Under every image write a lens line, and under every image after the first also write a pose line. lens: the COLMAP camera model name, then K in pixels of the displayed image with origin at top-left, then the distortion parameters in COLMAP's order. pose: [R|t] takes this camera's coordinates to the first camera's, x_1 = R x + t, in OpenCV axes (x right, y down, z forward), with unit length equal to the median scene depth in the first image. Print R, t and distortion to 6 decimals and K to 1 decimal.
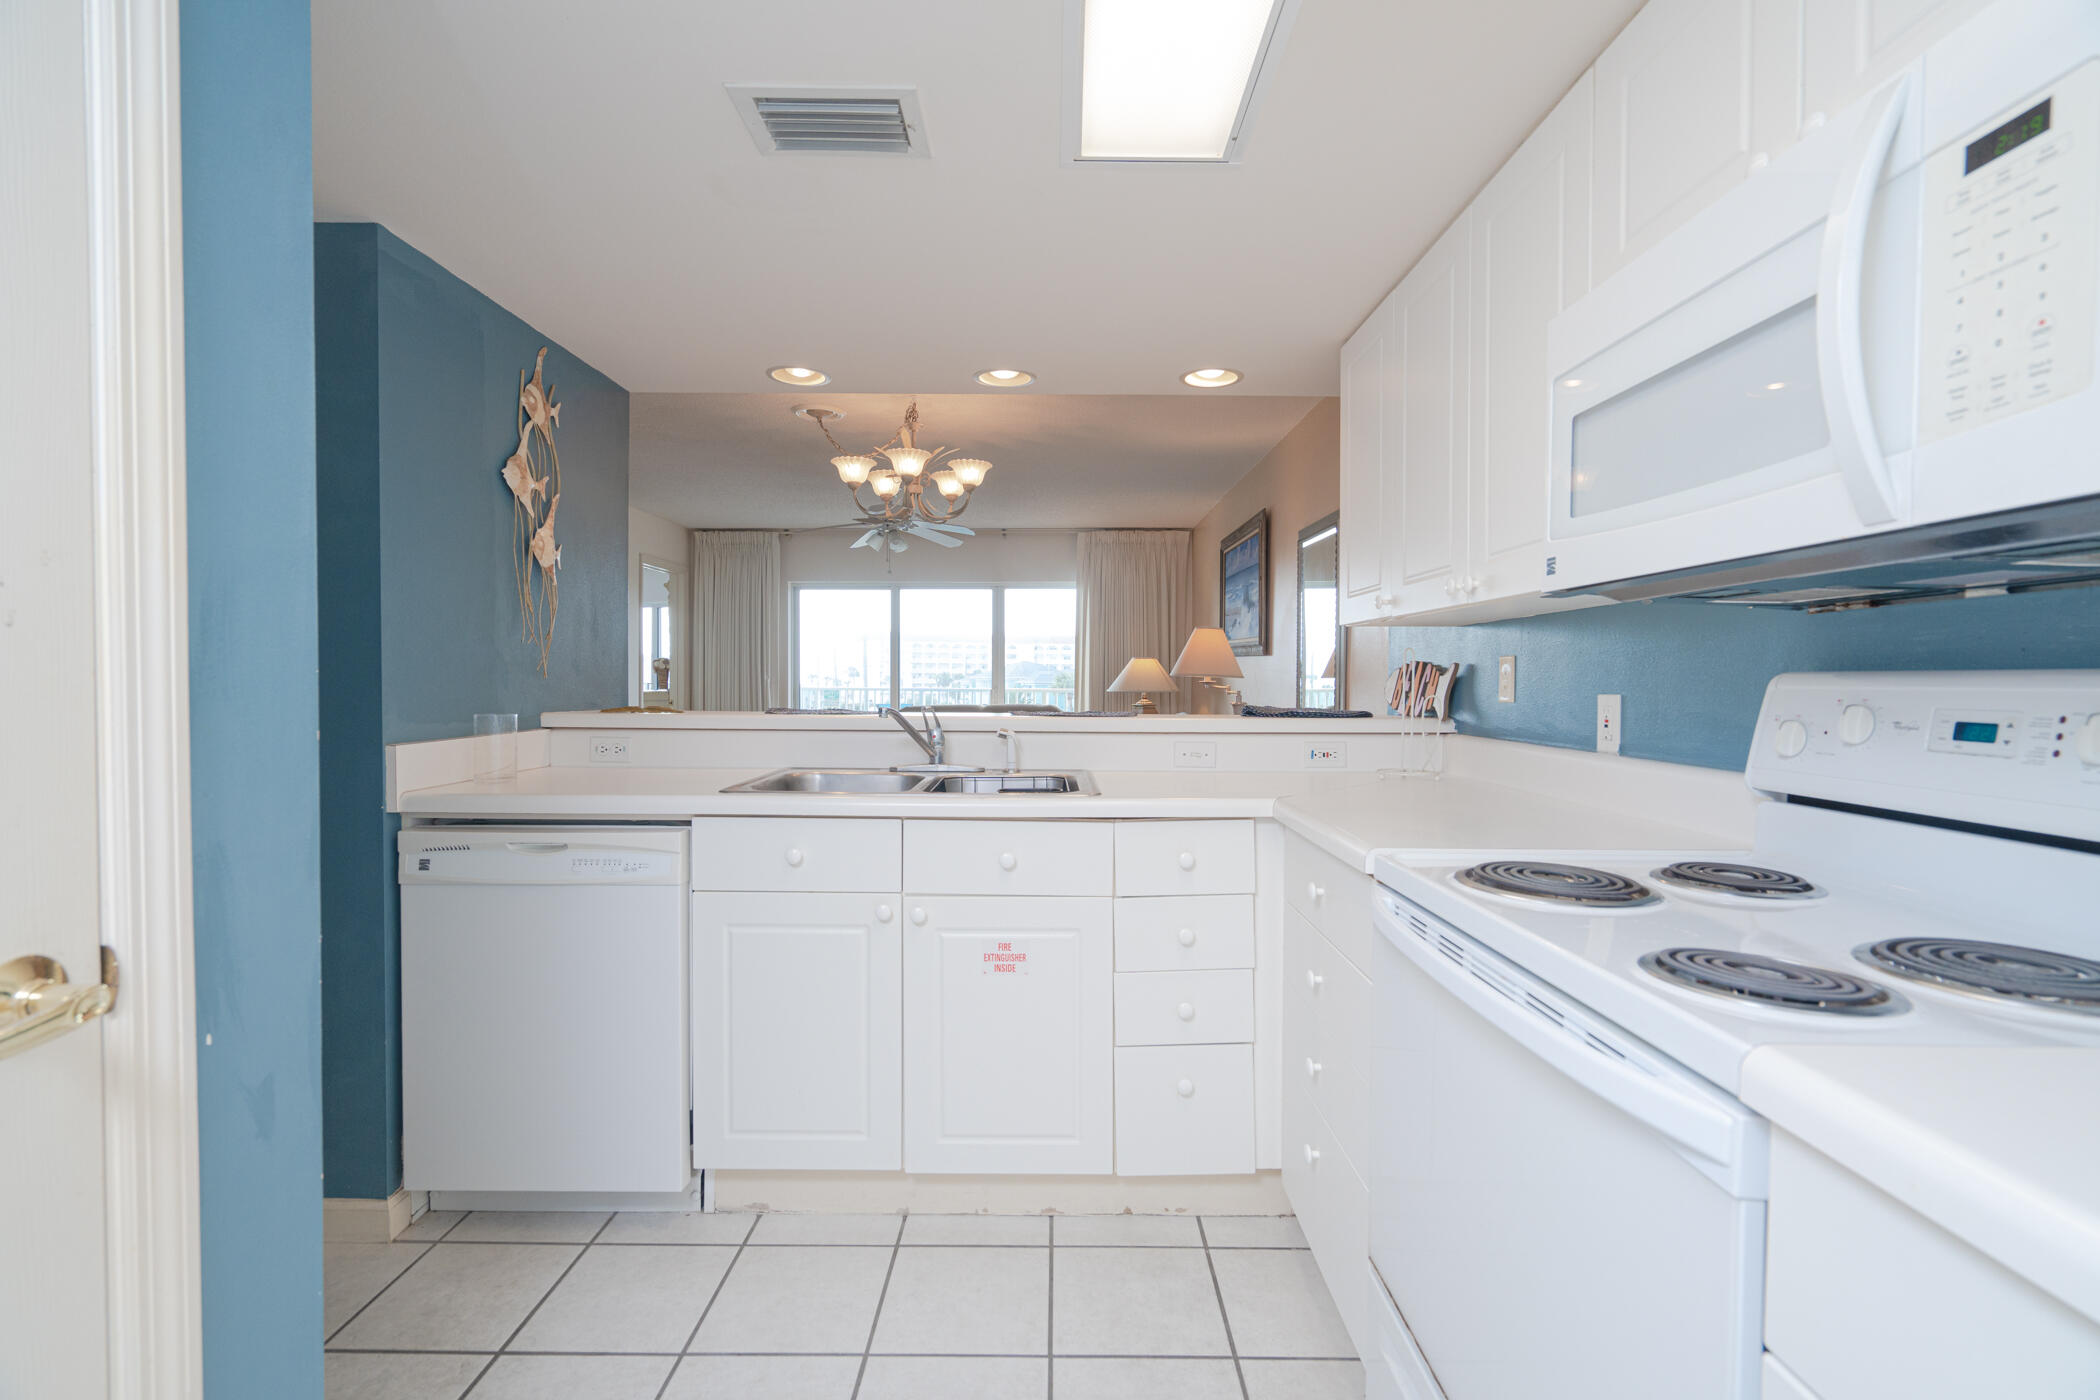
lens RADIAL K [[946.3, 0, 1047.2], [0, 946.3, 694.9], [0, 0, 1]] dist [-0.002133, 0.000974]
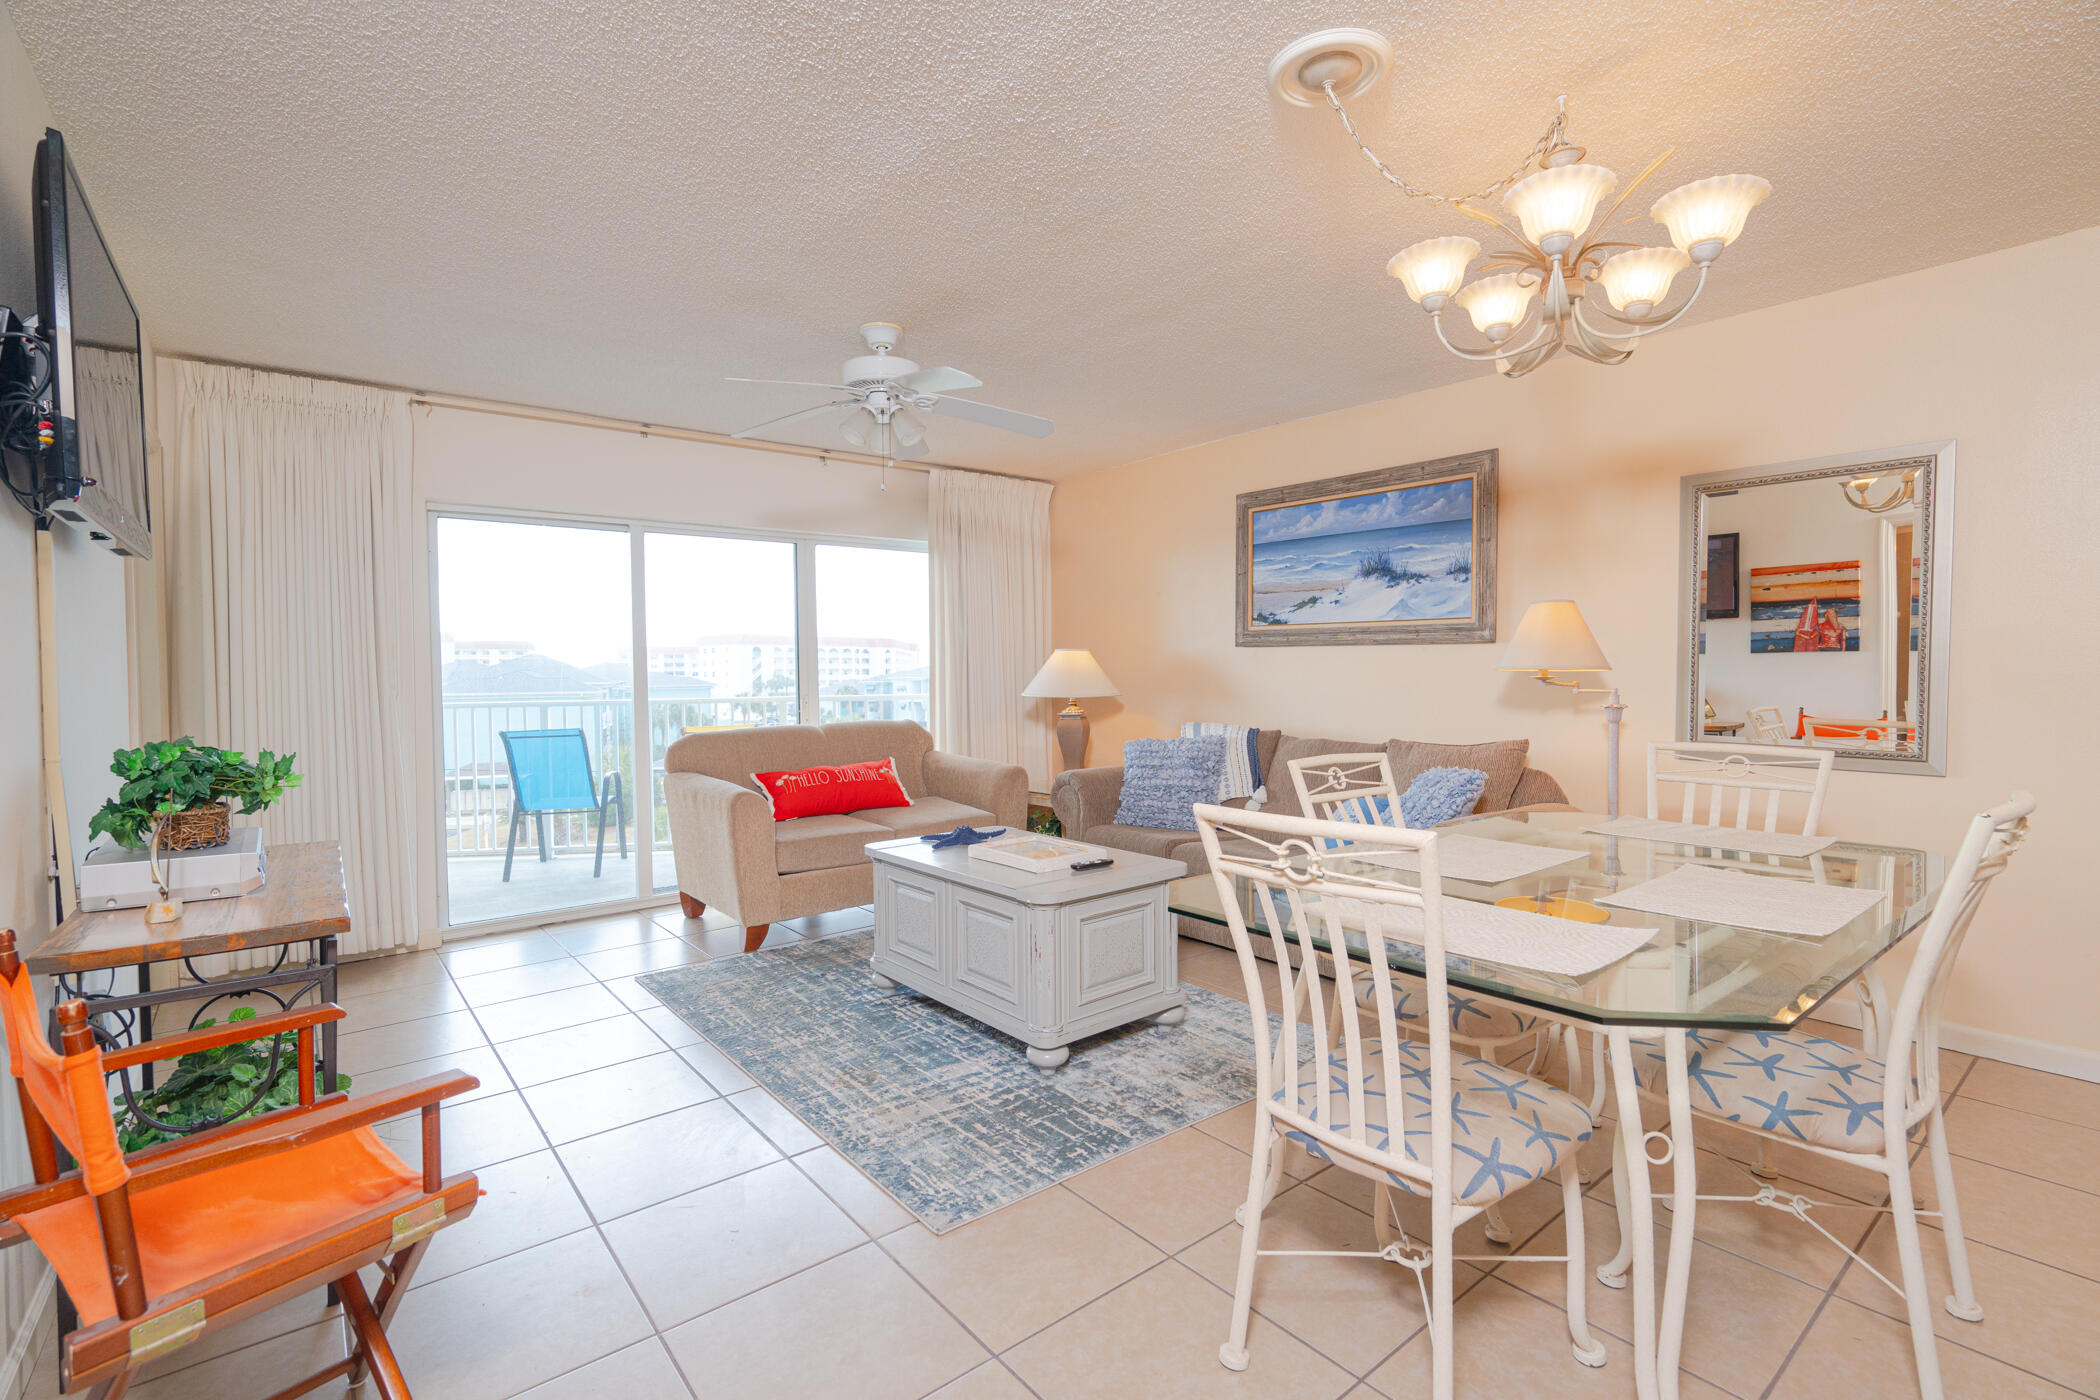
lens RADIAL K [[959.9, 0, 1051.5], [0, 959.9, 691.3], [0, 0, 1]] dist [-0.001042, 0.000800]
pose [[0.774485, -0.025423, 0.632081, -1.142490], [0.028662, 0.999576, 0.005085, -0.035299], [-0.631943, 0.014178, 0.774885, 1.337279]]
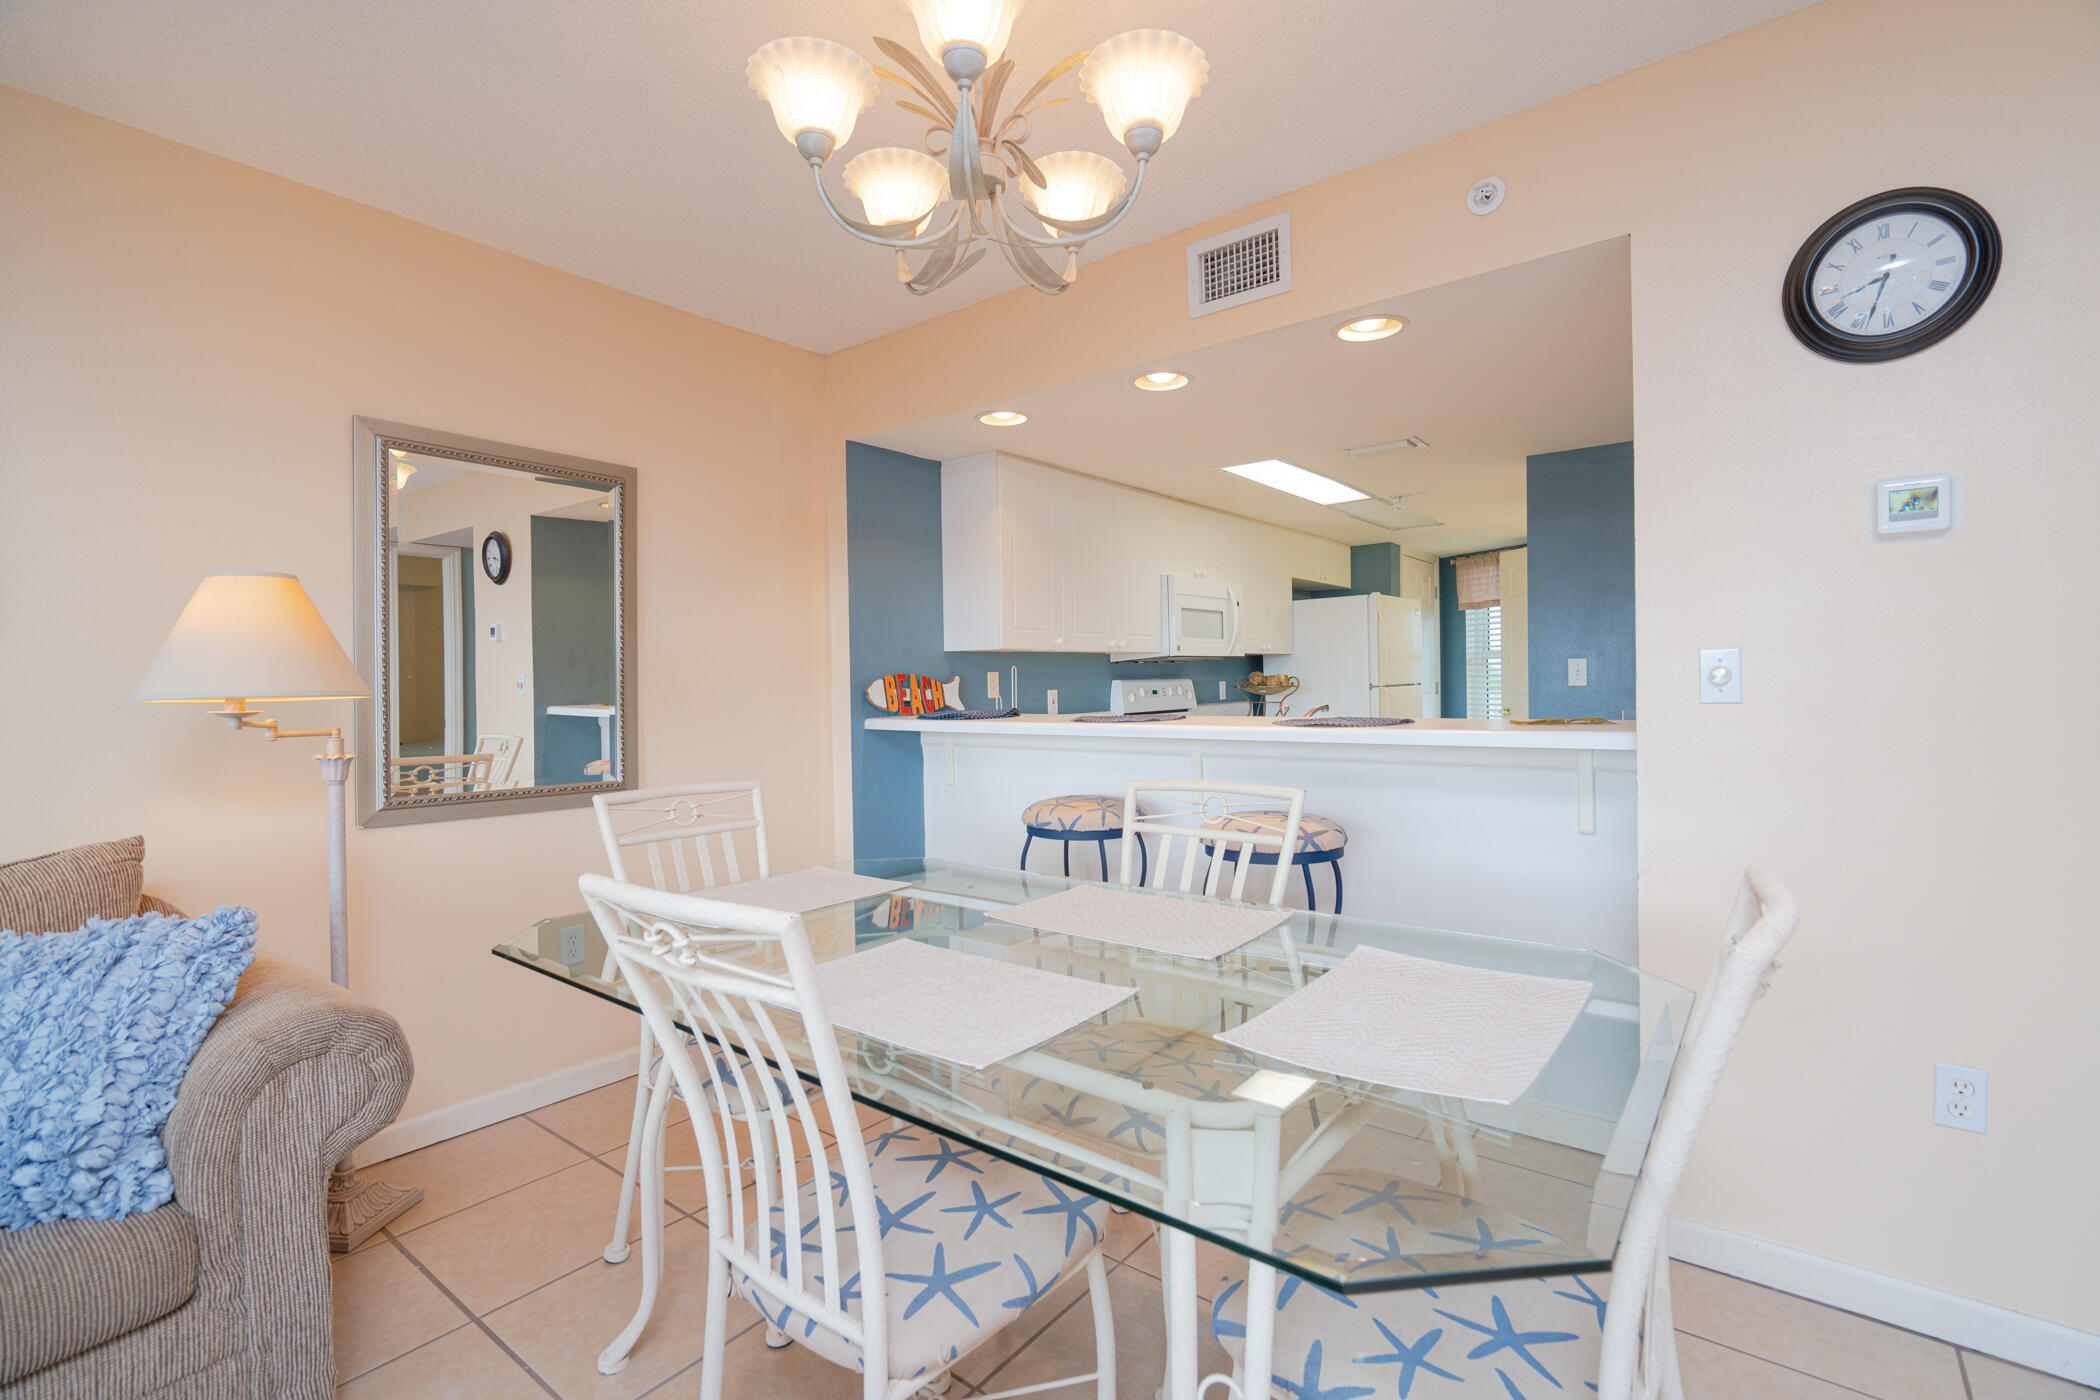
lens RADIAL K [[946.3, 0, 1047.2], [0, 946.3, 694.9], [0, 0, 1]] dist [-0.002133, 0.000974]
pose [[-0.788814, -0.002349, 0.614628, -0.650696], [0.023554, 0.999143, 0.034048, -0.052567], [-0.614181, 0.041335, -0.788082, 2.186887]]
